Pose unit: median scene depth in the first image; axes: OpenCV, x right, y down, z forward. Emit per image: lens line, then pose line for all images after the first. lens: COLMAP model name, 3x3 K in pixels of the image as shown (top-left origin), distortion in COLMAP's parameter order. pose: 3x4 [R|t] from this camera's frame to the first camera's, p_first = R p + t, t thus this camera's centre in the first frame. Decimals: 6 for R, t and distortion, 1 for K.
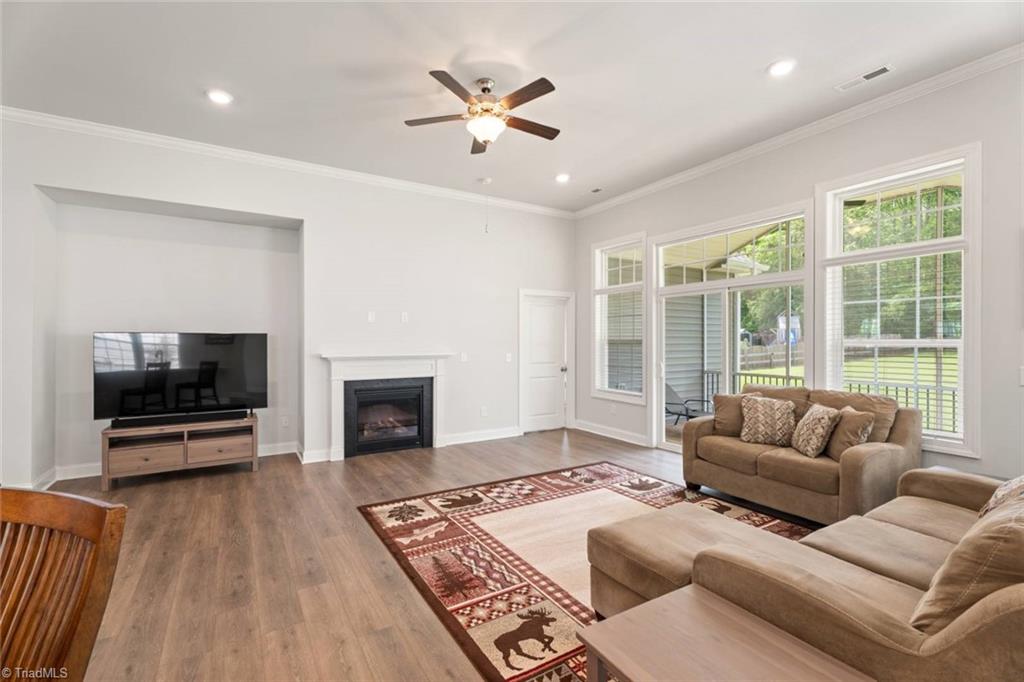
lens RADIAL K [[451.7, 0, 509.9], [0, 451.7, 341.5], [0, 0, 1]] dist [-0.000450, 0.000289]
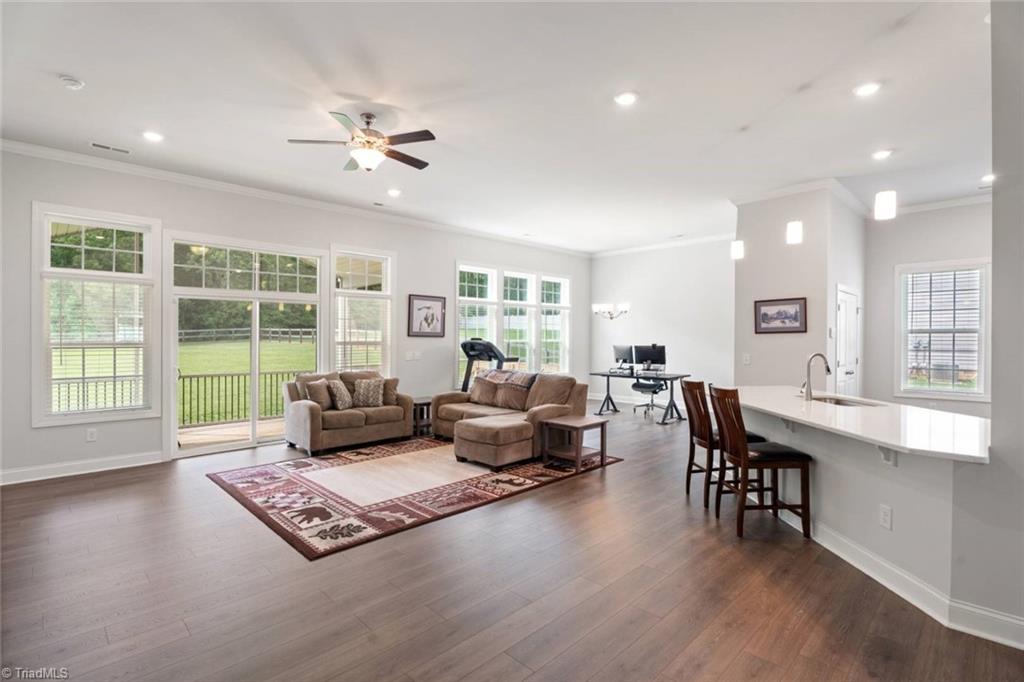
lens RADIAL K [[485.3, 0, 517.1], [0, 485.3, 339.4], [0, 0, 1]] dist [-0.008748, -0.000424]
pose [[-0.232785, -0.001596, 0.972527, -1.258815], [0.004291, 0.999987, 0.002668, -0.012479], [-0.972519, 0.004794, -0.232775, 0.868640]]
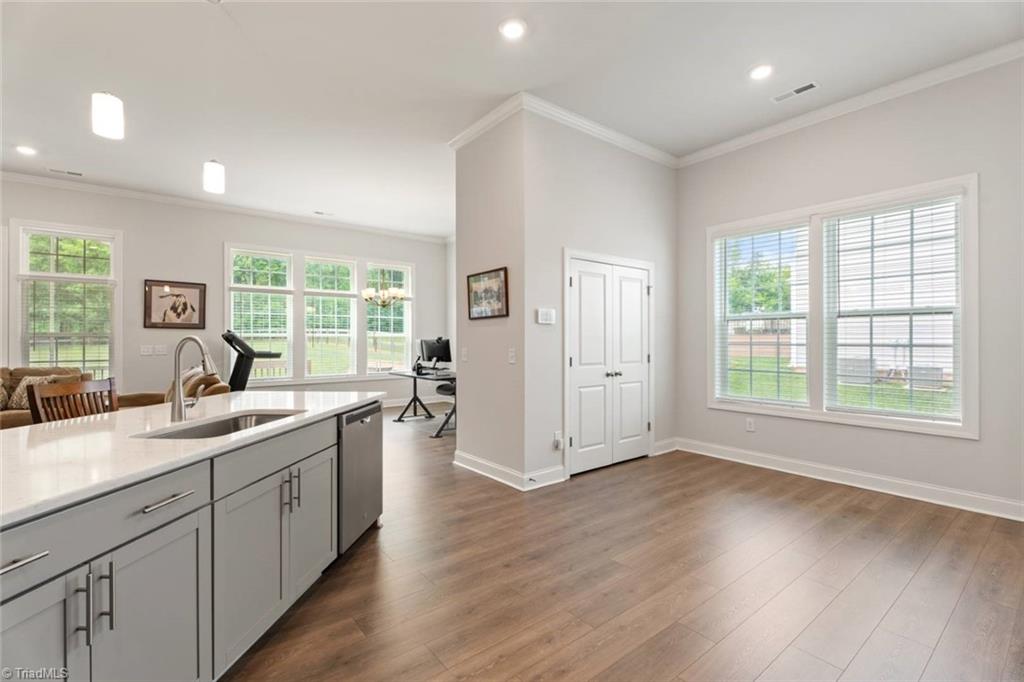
lens RADIAL K [[451.7, 0, 509.9], [0, 451.7, 341.5], [0, 0, 1]] dist [-0.000450, 0.000289]
pose [[-0.116926, -0.000271, 0.993141, -0.968017], [0.002206, 0.999997, 0.000532, 0.034378], [-0.993138, 0.002253, -0.116925, -0.371048]]
